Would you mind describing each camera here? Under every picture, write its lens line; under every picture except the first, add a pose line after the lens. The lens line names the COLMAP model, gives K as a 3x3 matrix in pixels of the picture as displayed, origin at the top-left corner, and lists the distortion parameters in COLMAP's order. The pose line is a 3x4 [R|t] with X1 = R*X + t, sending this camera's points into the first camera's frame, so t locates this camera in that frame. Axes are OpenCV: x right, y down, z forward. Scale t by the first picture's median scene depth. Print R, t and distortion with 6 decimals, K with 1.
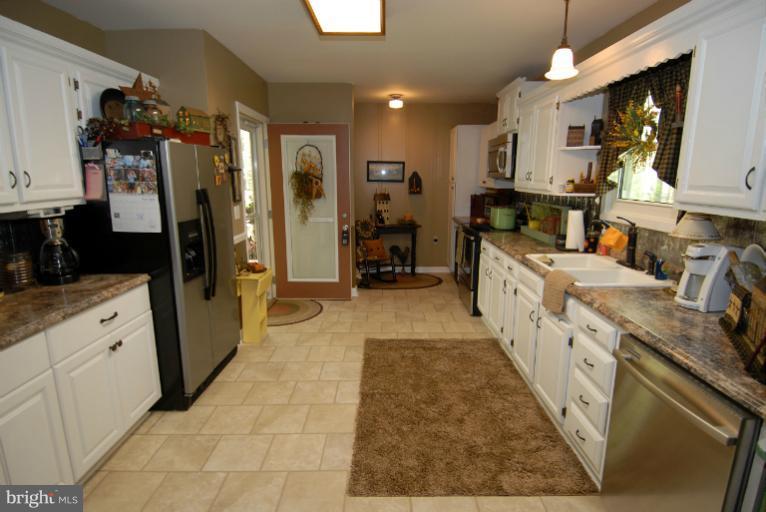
lens RADIAL K [[400.7, 0, 383.0], [0, 400.7, 260.6], [0, 0, 1]] dist [0.001478, -0.009540]
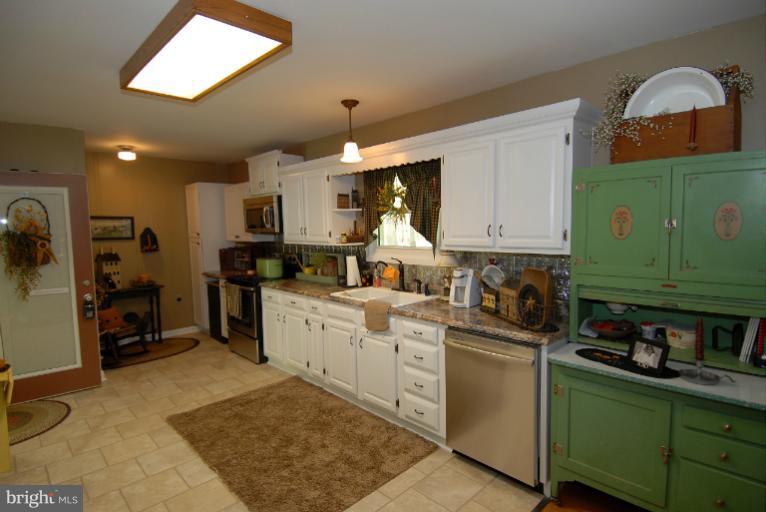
lens RADIAL K [[400.7, 0, 383.4], [0, 400.7, 249.6], [0, 0, 1]] dist [0.001478, -0.009540]
pose [[0.711478, -0.056351, 0.700445, -0.313407], [0.162421, 0.982975, -0.085898, -0.013654], [-0.683680, 0.174882, 0.708518, -0.006577]]
